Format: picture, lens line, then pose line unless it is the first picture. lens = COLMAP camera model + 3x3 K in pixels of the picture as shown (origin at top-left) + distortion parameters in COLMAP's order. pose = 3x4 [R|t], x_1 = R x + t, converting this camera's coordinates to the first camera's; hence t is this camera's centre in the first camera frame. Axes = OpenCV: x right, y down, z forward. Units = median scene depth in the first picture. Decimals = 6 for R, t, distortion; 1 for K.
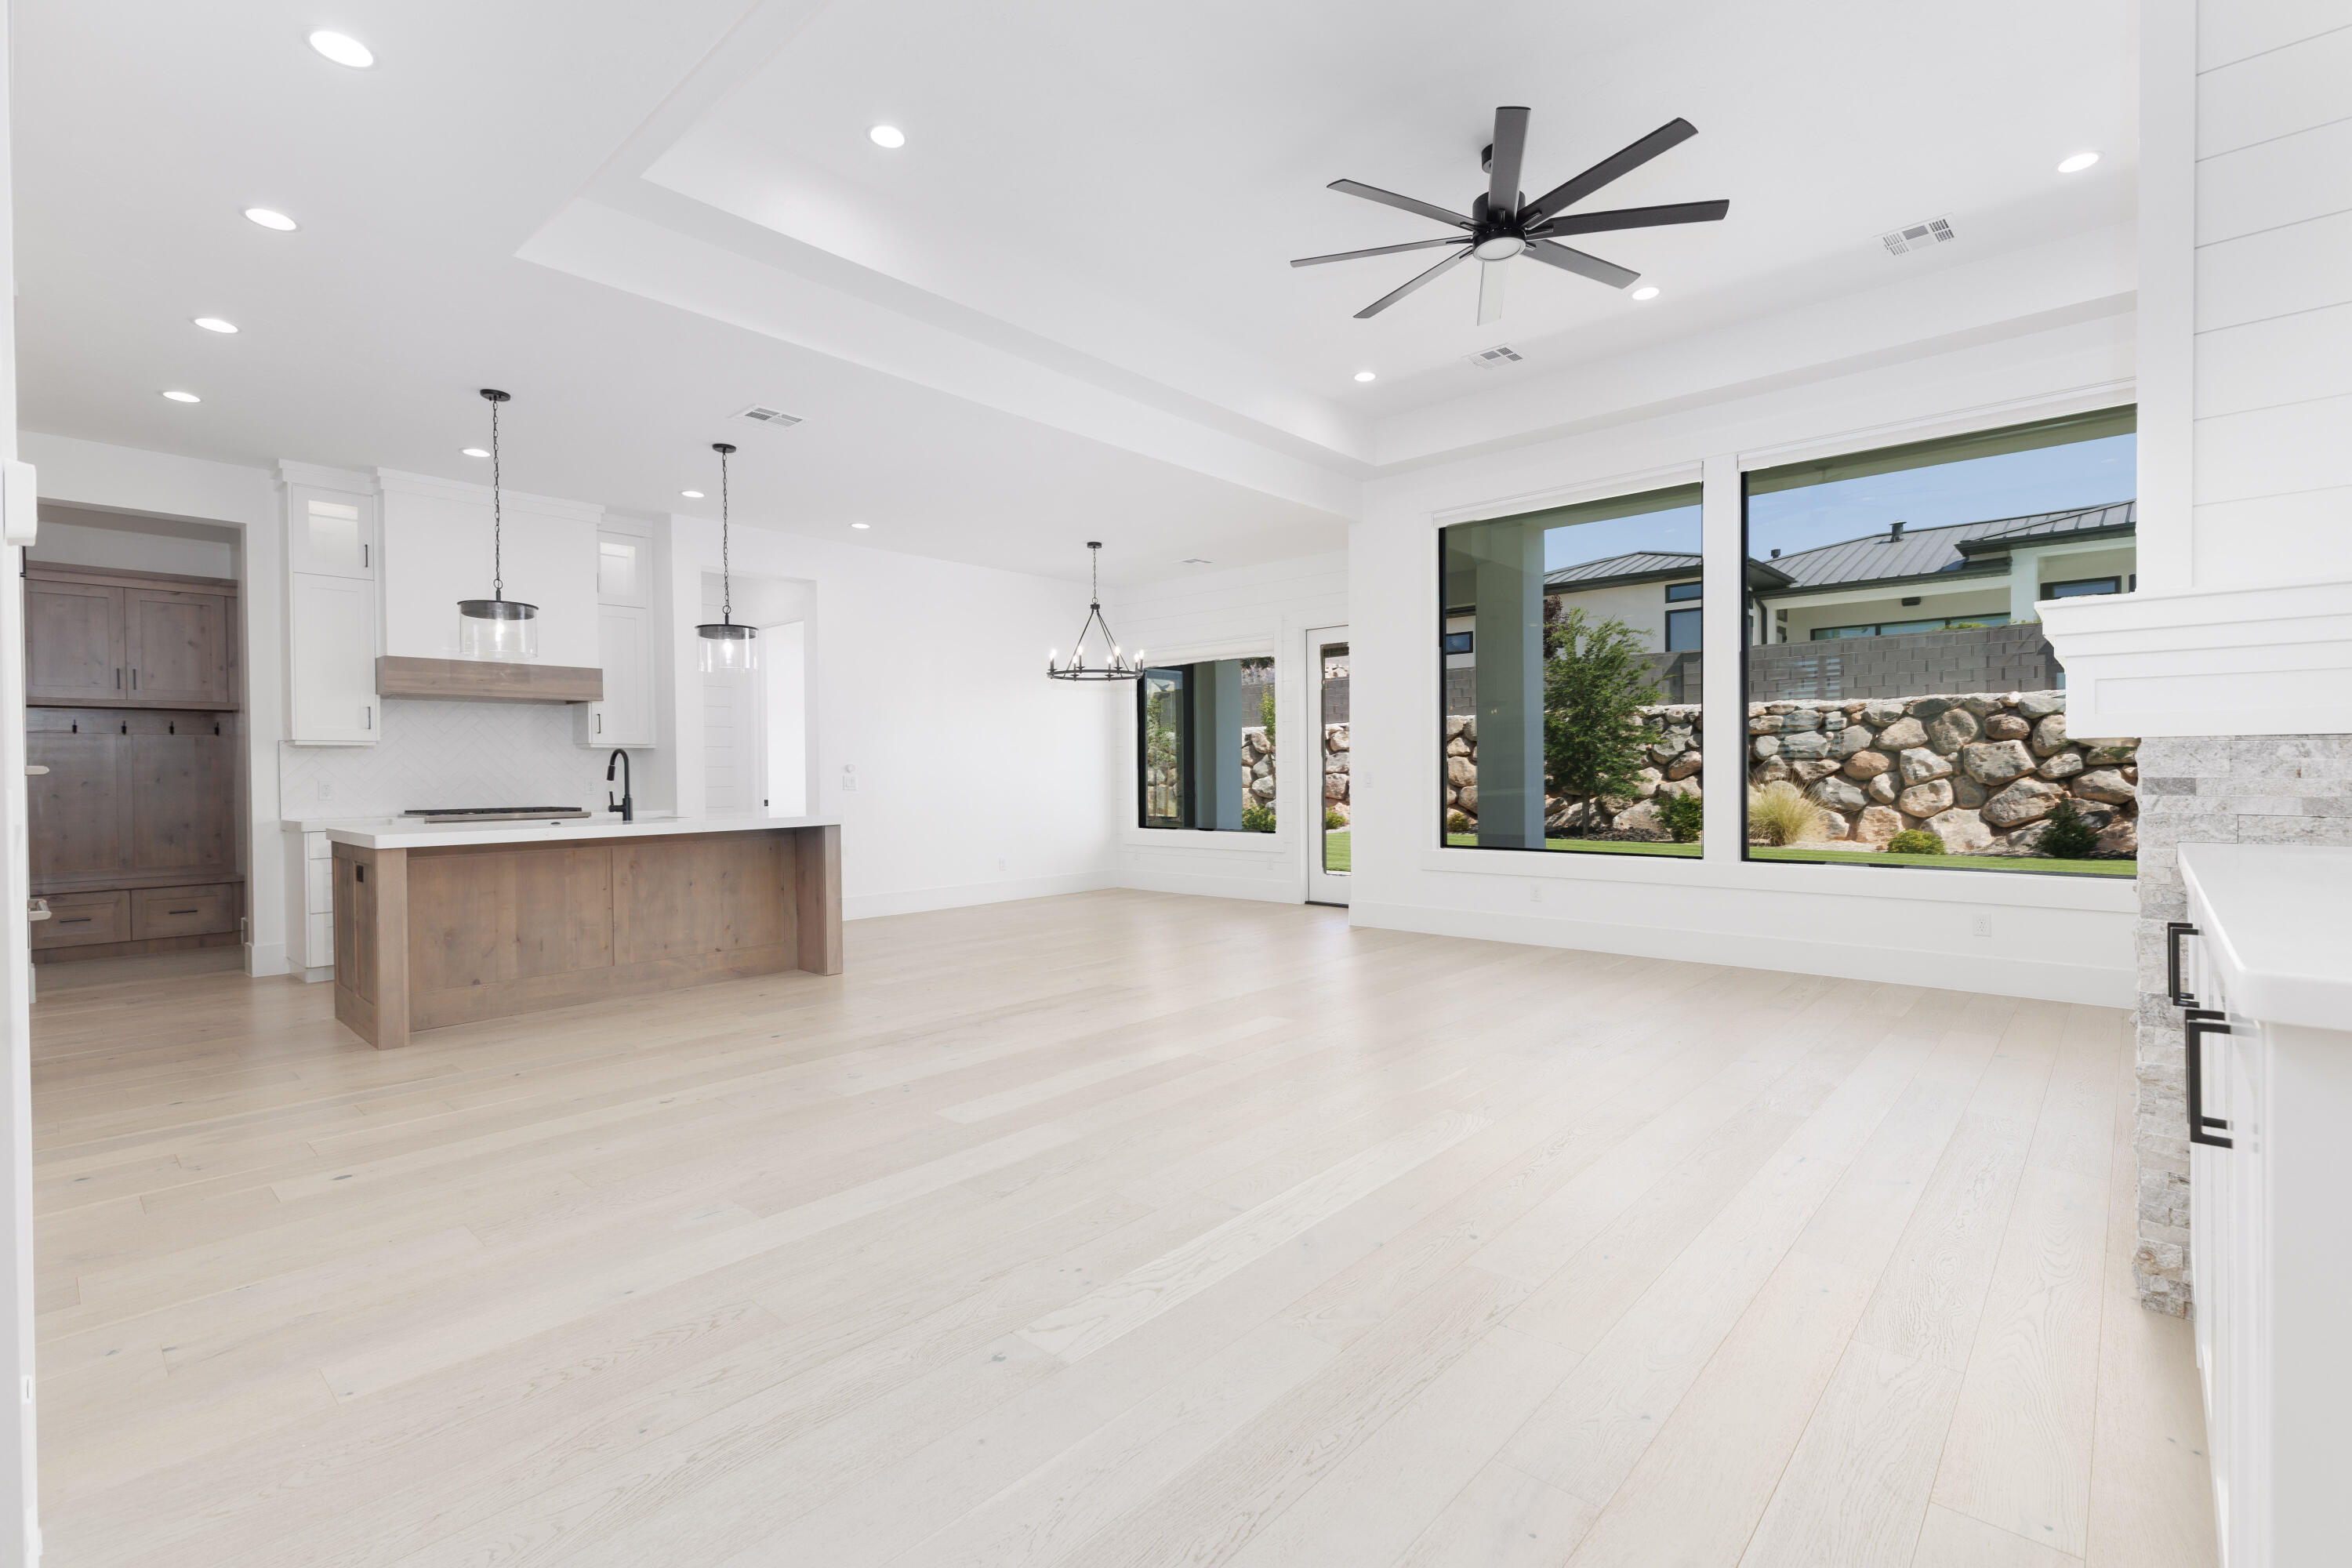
lens RADIAL K [[1053.0, 0, 1190.9], [0, 1053.0, 777.5], [0, 0, 1]] dist [0.004979, -0.000724]
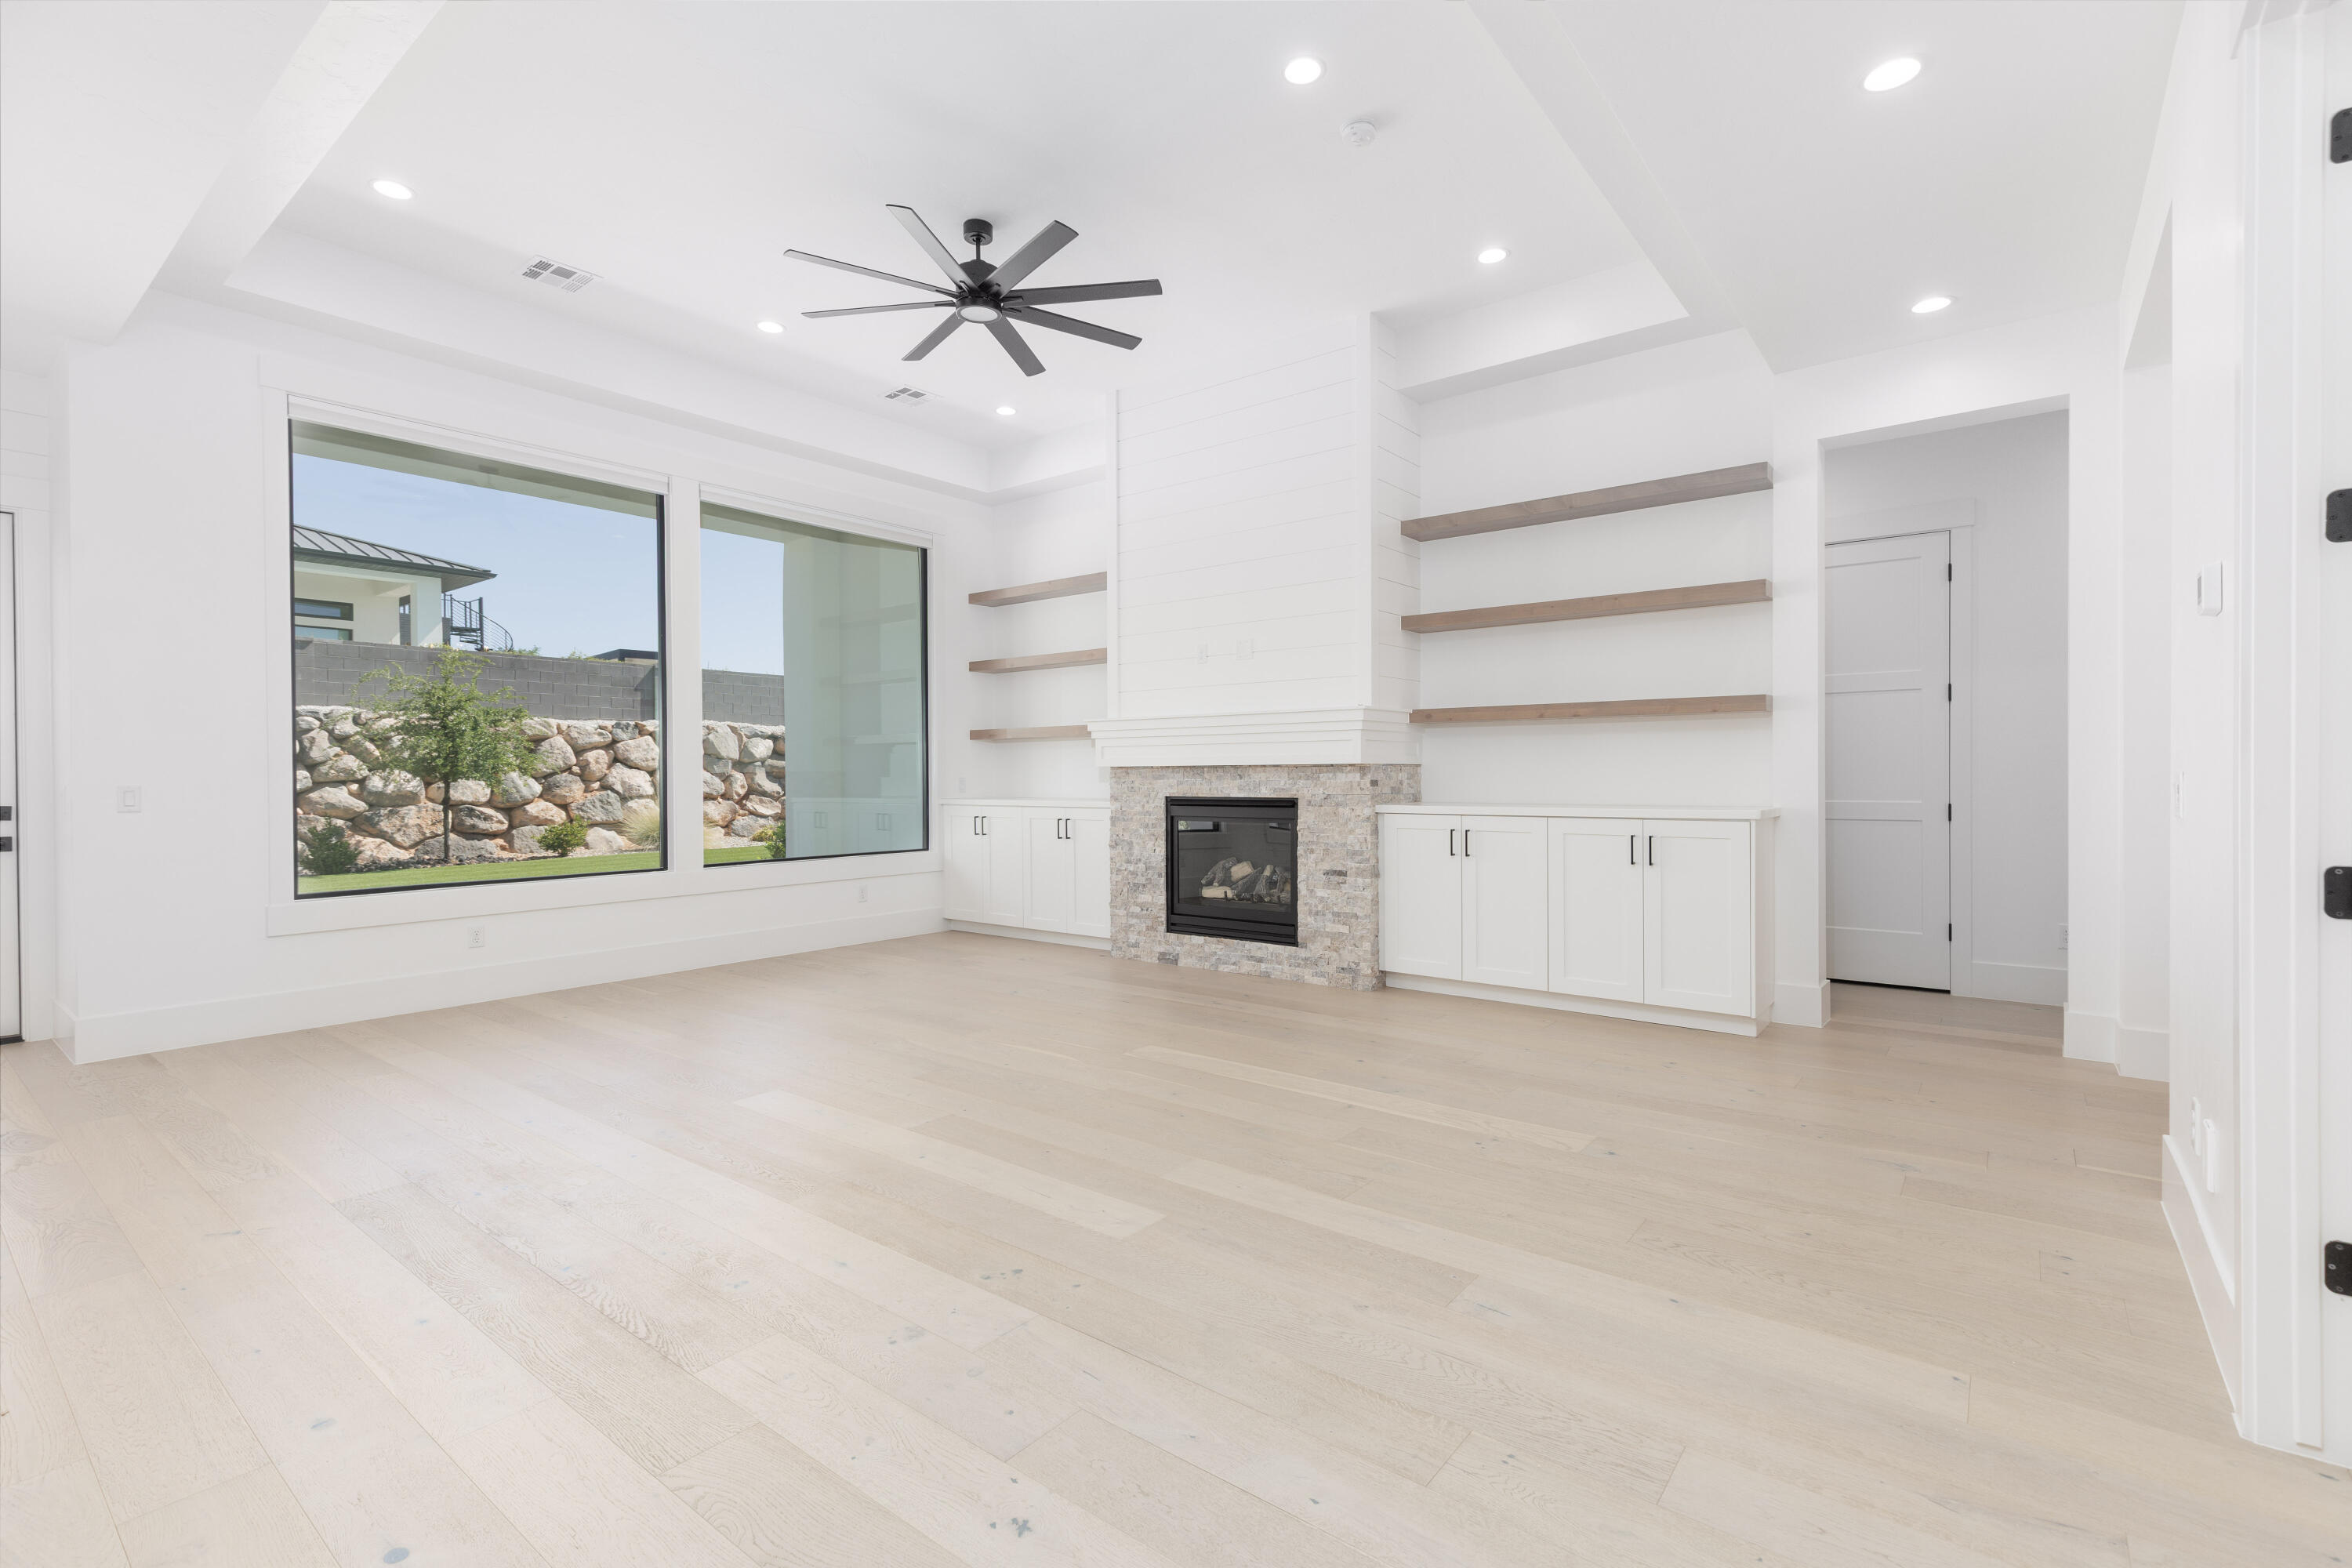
lens RADIAL K [[1069.6, 0, 1176.0], [0, 1069.6, 784.0], [0, 0, 1]] dist [0.010320, -0.000105]
pose [[-0.067360, -0.000468, 0.997729, -0.485769], [0.014084, 0.999900, 0.001420, 0.000464], [-0.997629, 0.014148, -0.067346, 0.494383]]
